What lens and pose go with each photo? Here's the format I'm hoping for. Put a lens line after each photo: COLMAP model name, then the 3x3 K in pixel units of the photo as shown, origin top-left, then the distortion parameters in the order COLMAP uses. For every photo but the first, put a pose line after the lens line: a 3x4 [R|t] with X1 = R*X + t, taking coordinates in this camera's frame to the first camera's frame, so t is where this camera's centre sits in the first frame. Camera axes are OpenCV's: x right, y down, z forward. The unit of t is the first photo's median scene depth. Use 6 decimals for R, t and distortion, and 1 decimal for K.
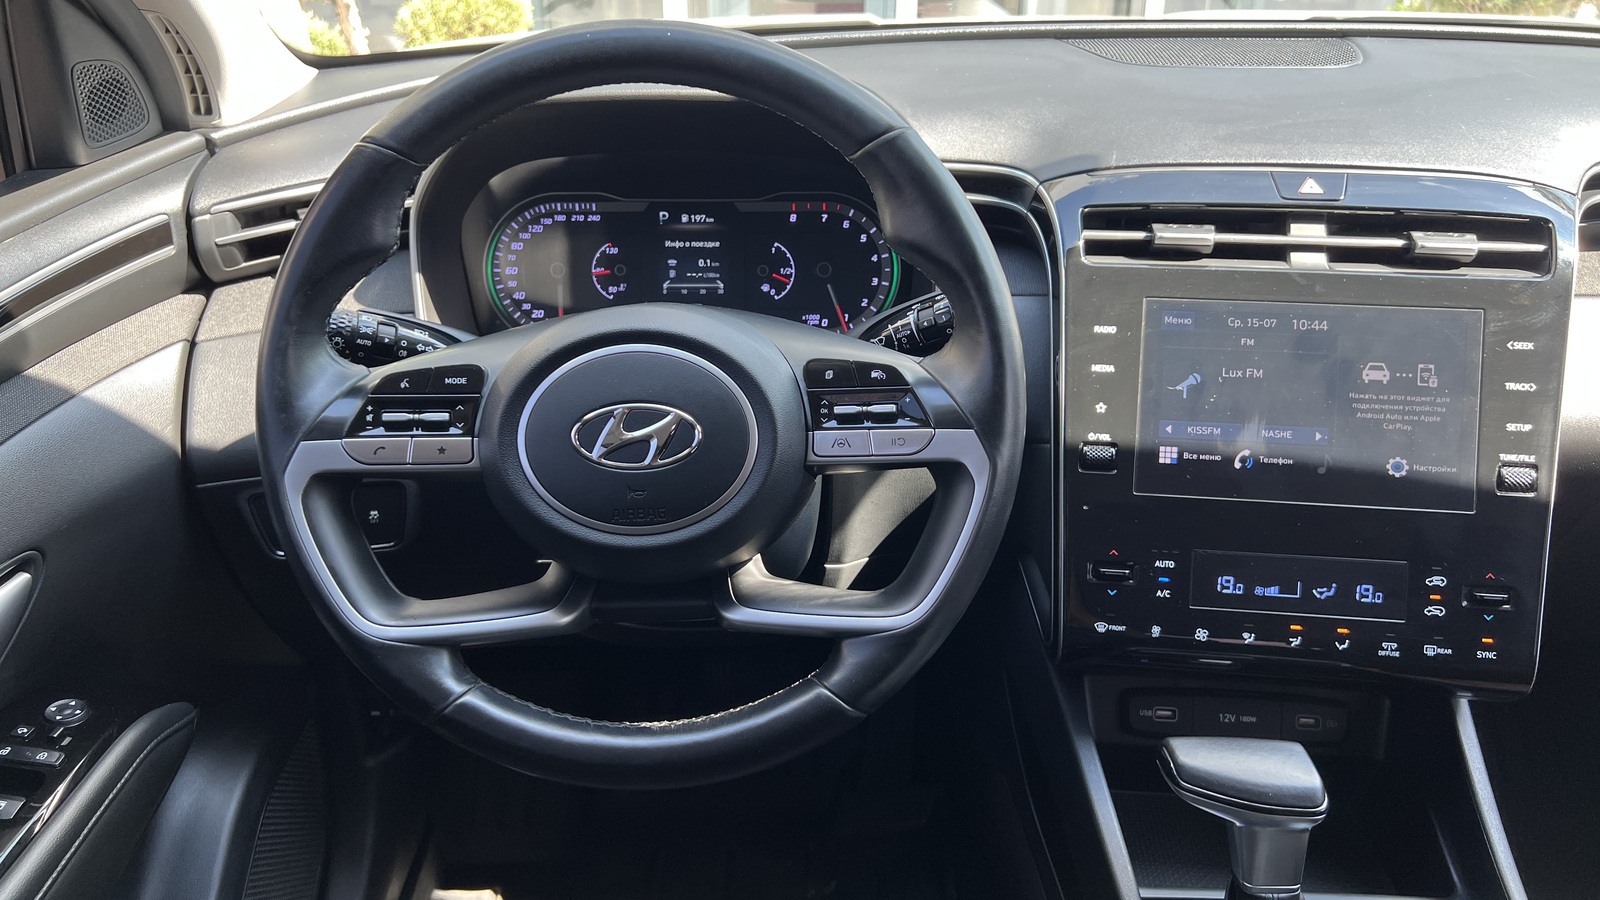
lens RADIAL K [[1213.9, 0, 783.6], [0, 1213.9, 475.2], [0, 0, 1]] dist [0.049825, -0.058384]
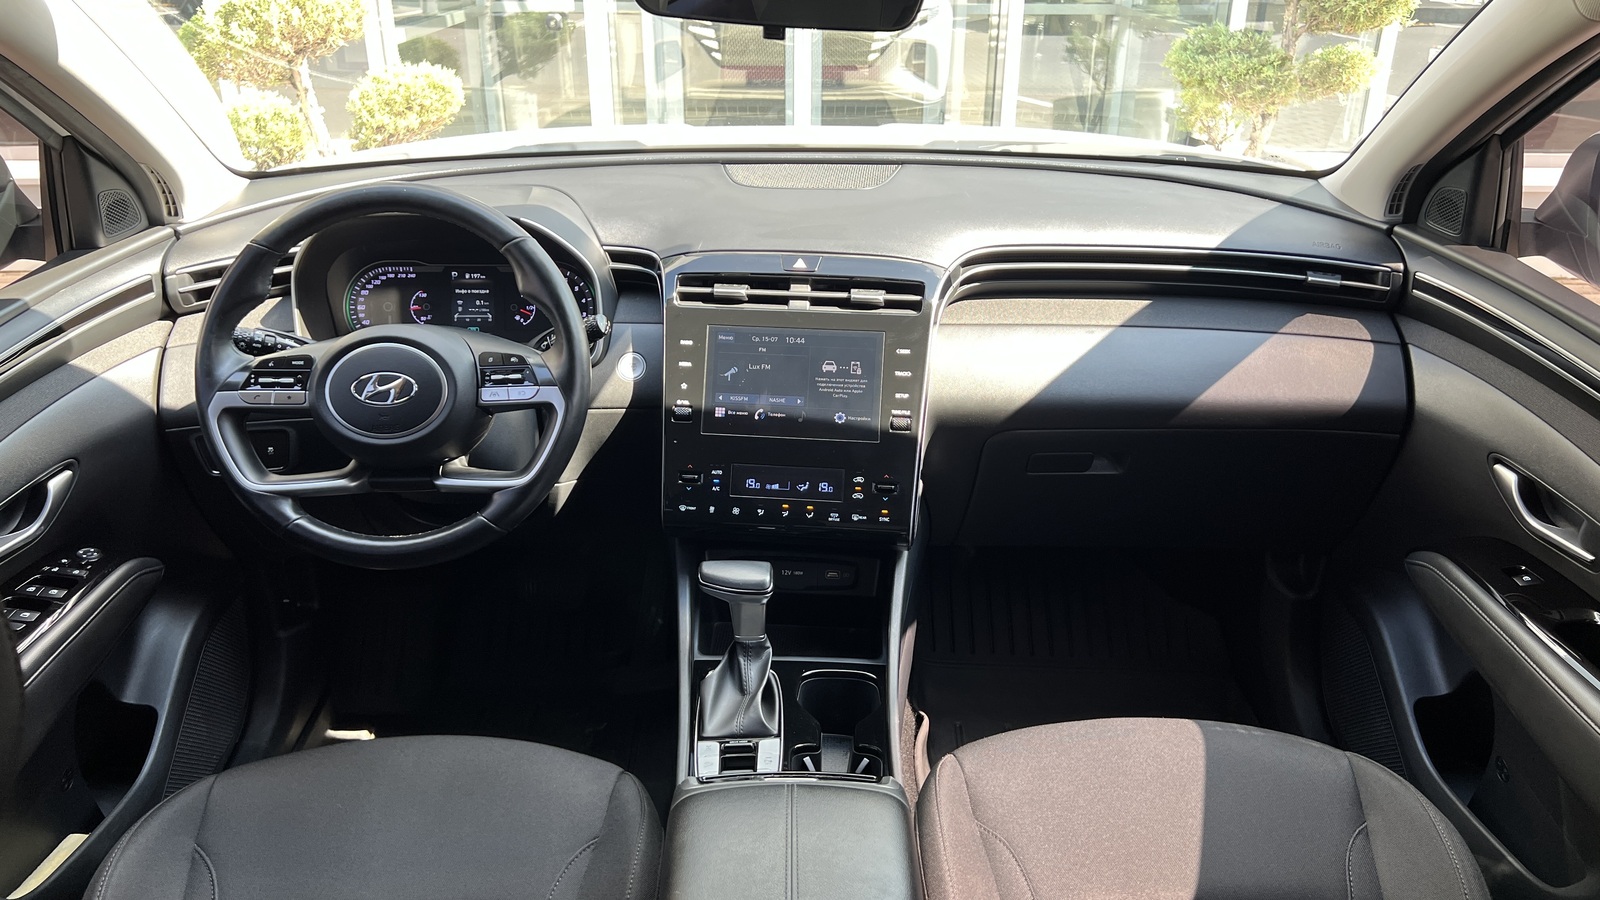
lens RADIAL K [[1213.9, 0, 810.3], [0, 1213.9, 469.2], [0, 0, 1]] dist [0.049825, -0.058384]
pose [[0.999582, -0.000291, 0.028922, 0.342610], [0.001281, 0.999413, -0.034221, 0.111262], [-0.028895, 0.034244, 0.998996, -0.677270]]
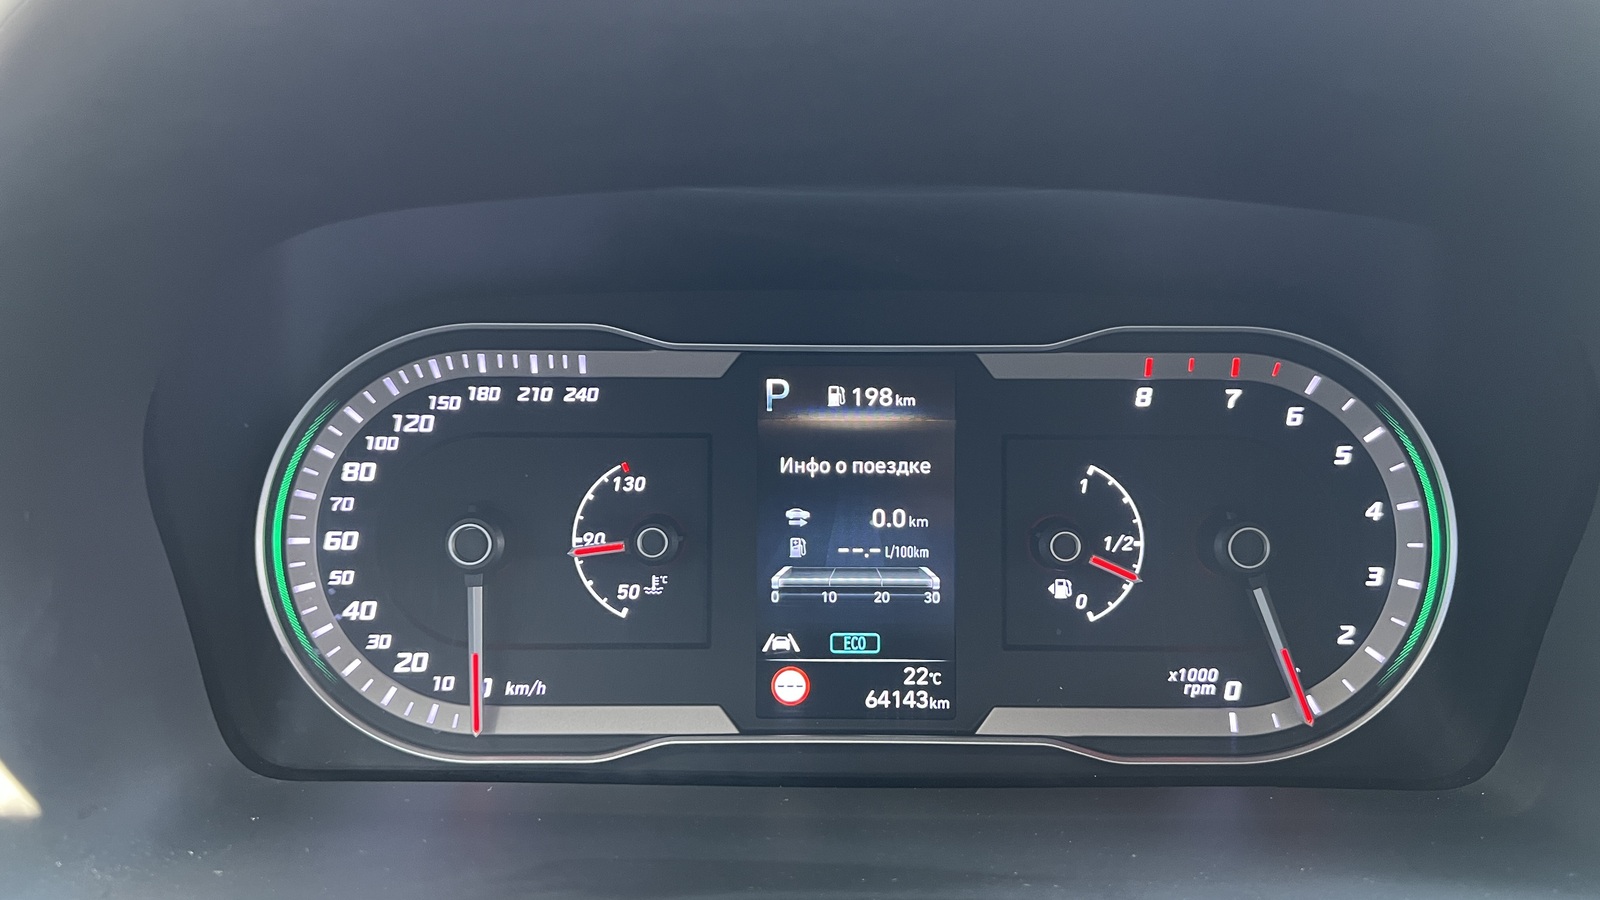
lens RADIAL K [[1213.9, 0, 800.2], [0, 1213.9, 451.3], [0, 0, 1]] dist [0.049825, -0.058384]
pose [[0.999751, 0.006047, 0.021483, -0.100230], [-0.003318, 0.992169, -0.124859, -0.151811], [-0.022070, 0.124756, 0.991942, 0.653356]]
